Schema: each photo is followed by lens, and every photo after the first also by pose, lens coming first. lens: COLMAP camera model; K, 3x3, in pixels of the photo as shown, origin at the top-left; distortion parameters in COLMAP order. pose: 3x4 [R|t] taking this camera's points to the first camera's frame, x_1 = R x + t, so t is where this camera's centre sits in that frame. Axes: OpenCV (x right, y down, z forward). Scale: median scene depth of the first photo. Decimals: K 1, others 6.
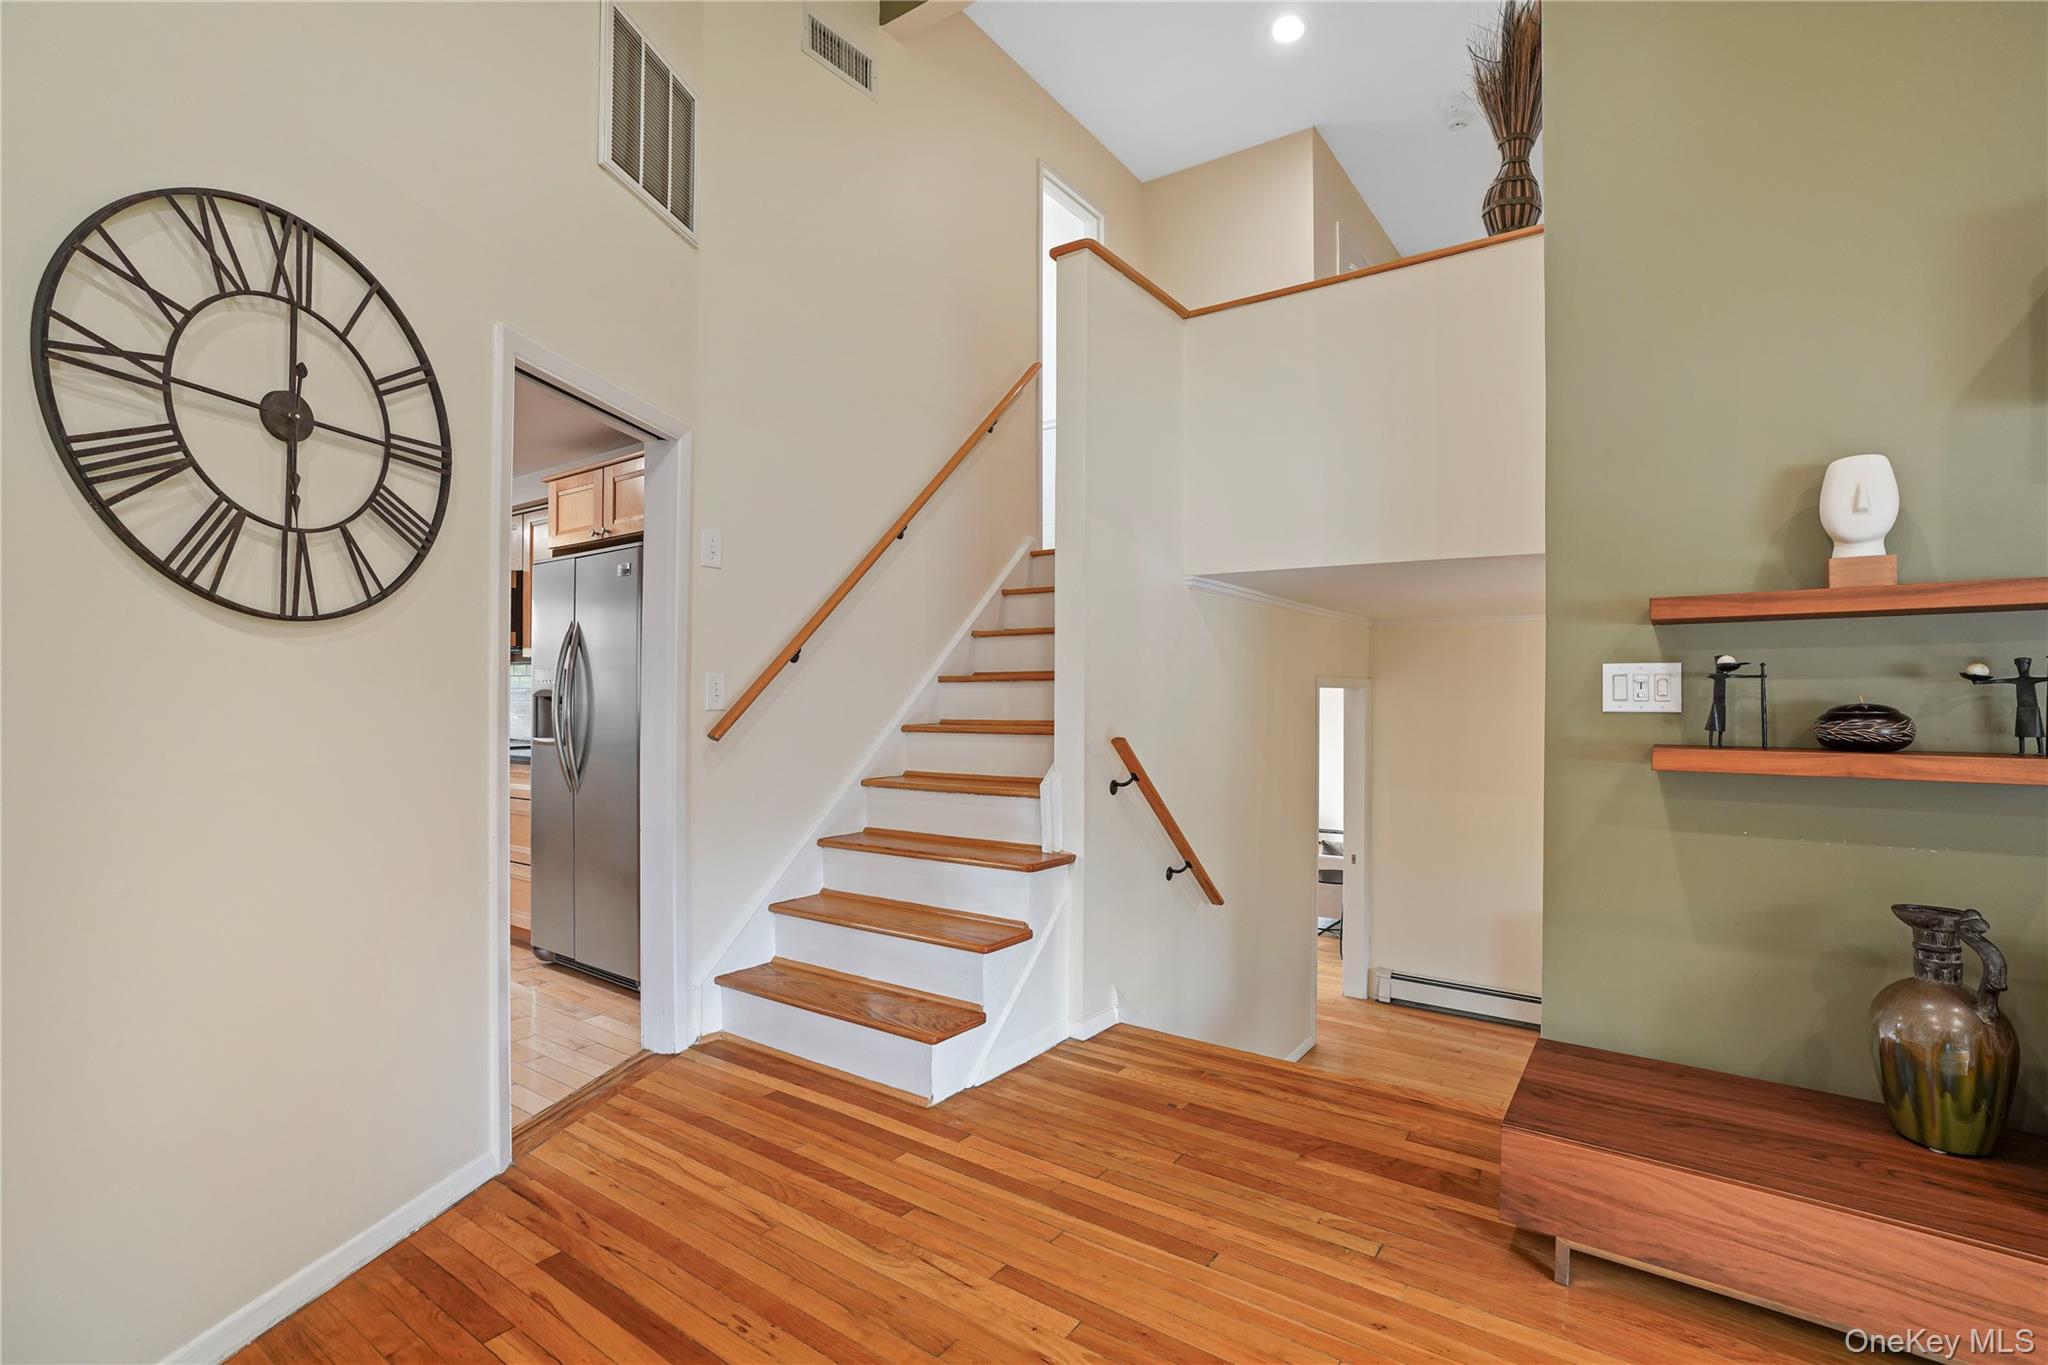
lens RADIAL K [[915.1, 0, 1016.6], [0, 915.1, 695.1], [0, 0, 1]] dist [-0.005229, 0.001319]
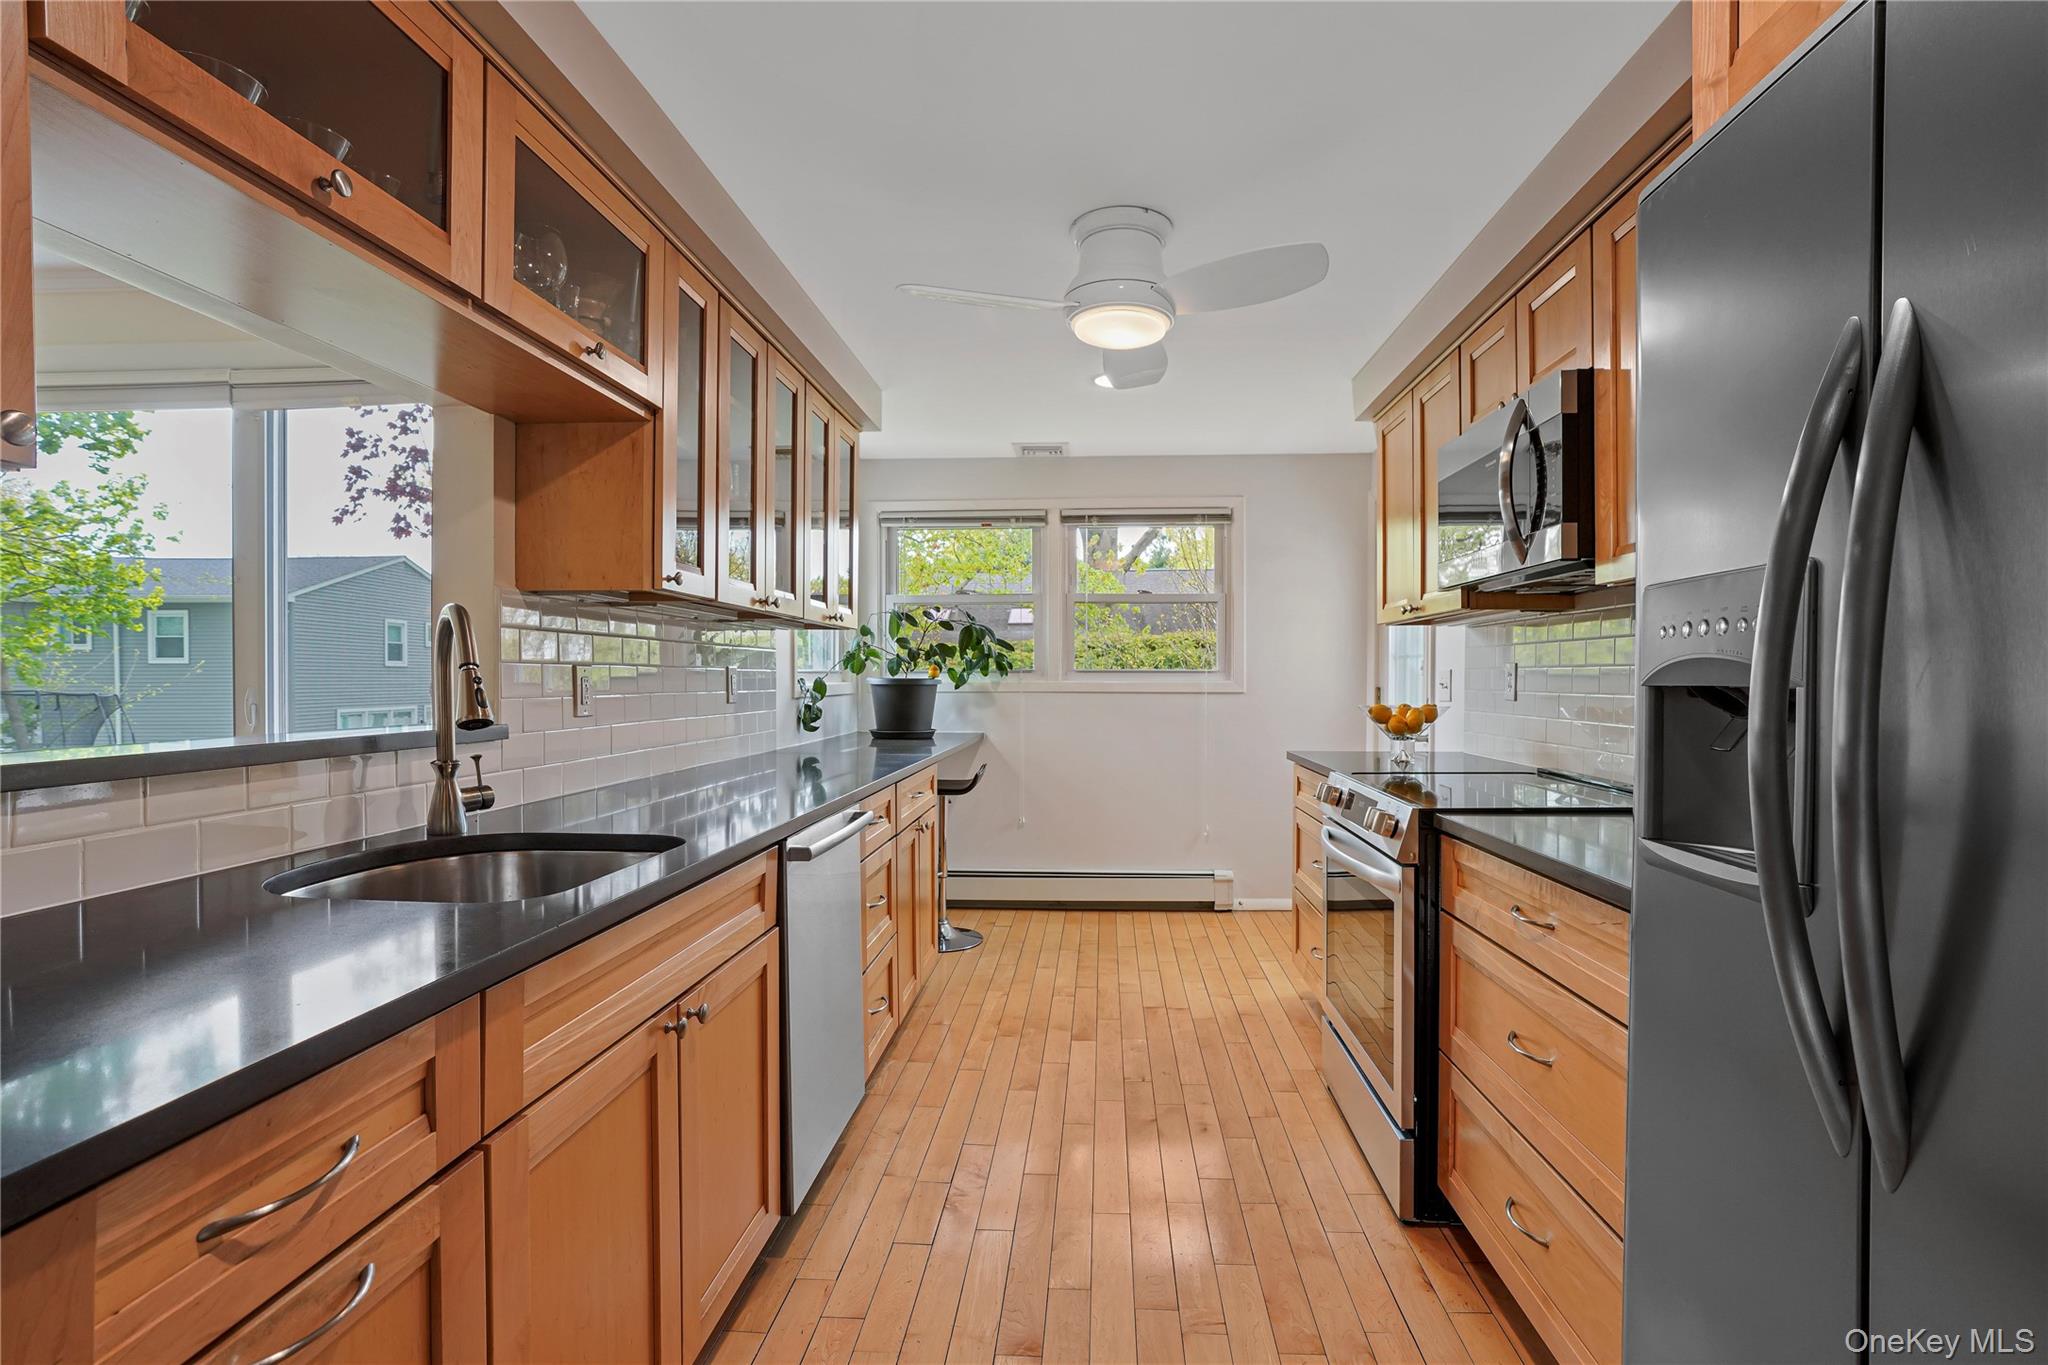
lens RADIAL K [[944.9, 0, 1039.6], [0, 944.9, 687.2], [0, 0, 1]] dist [-0.030186, 0.005911]
pose [[0.525028, 0.010124, -0.851025, -0.771753], [-0.003361, 0.999946, 0.009823, -0.005033], [0.851078, -0.002297, 0.525034, 1.400786]]
